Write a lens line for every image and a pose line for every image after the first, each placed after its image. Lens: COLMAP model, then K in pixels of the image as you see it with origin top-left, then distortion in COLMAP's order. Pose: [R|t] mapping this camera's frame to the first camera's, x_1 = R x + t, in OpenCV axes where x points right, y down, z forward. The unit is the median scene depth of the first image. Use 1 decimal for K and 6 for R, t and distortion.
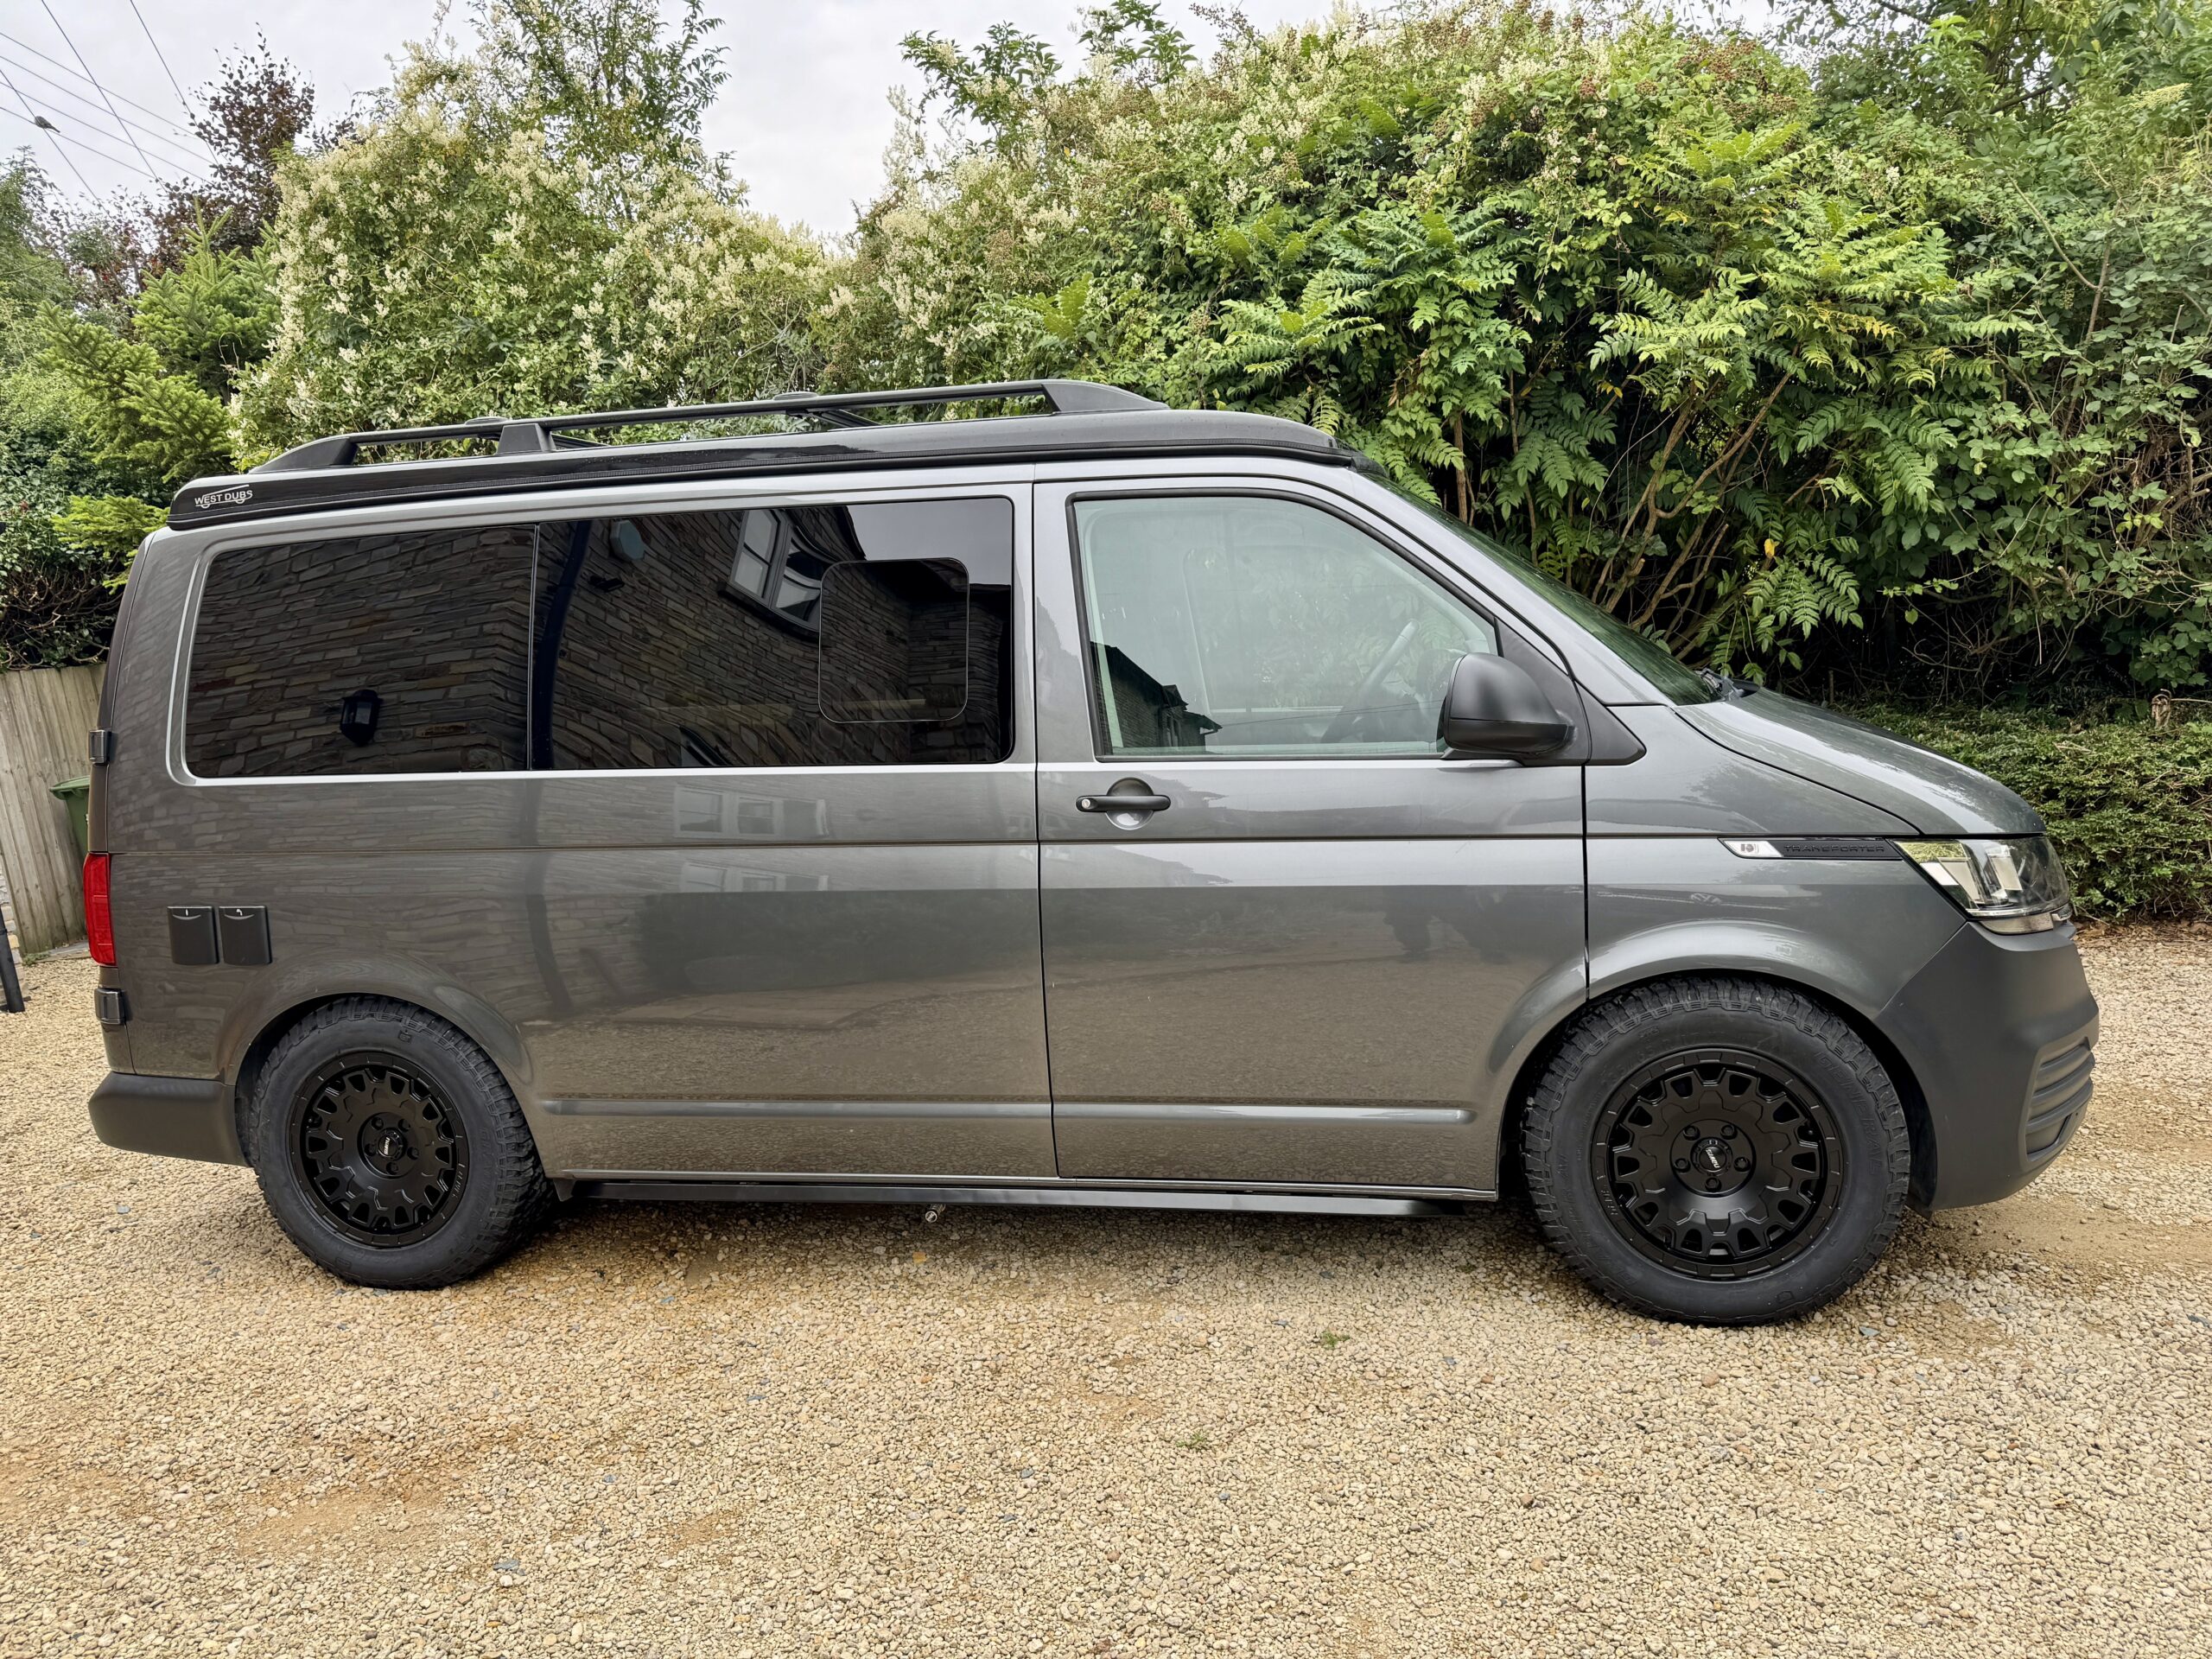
lens RADIAL K [[1538.5, 0, 1115.4], [0, 1538.5, 831.9], [0, 0, 1]] dist [0.002215, -0.006056]
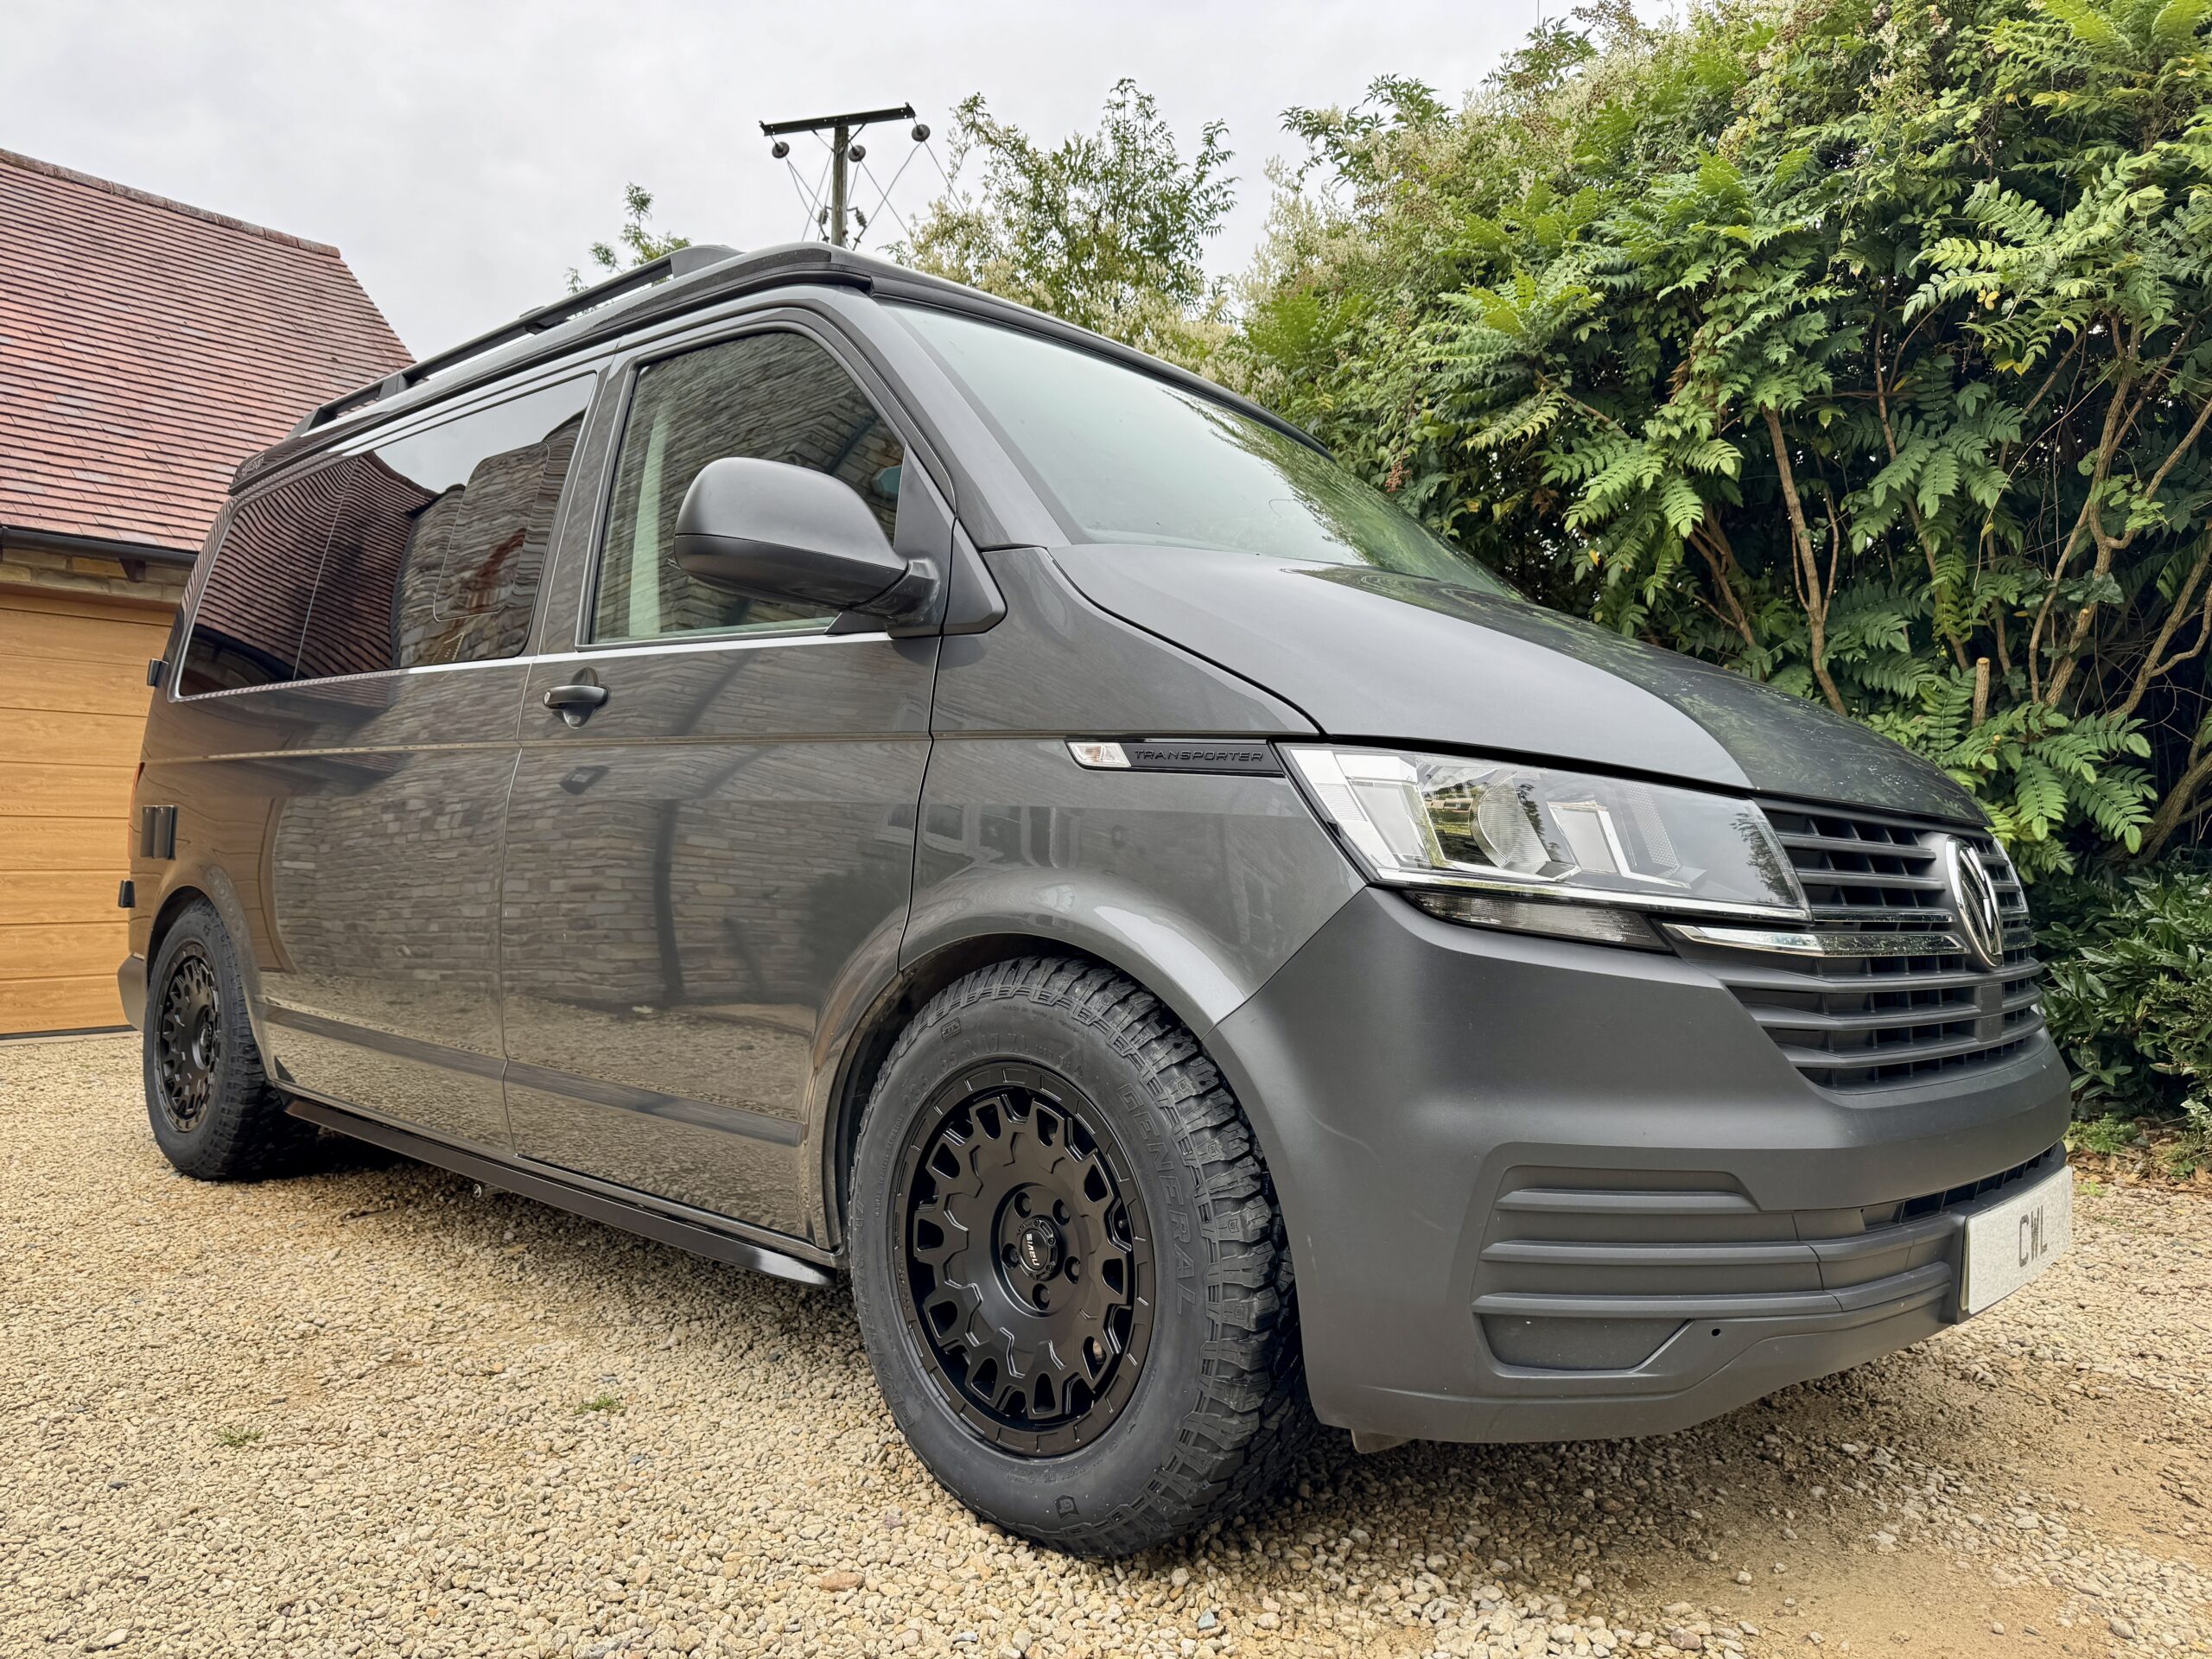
lens RADIAL K [[1538.5, 0, 1103.0], [0, 1538.5, 829.8], [0, 0, 1]] dist [0.002215, -0.006056]
pose [[0.849225, 0.067247, -0.523732, 0.348266], [-0.138032, 0.985641, -0.097261, 0.047680], [0.509671, 0.154888, 0.846313, 0.219931]]
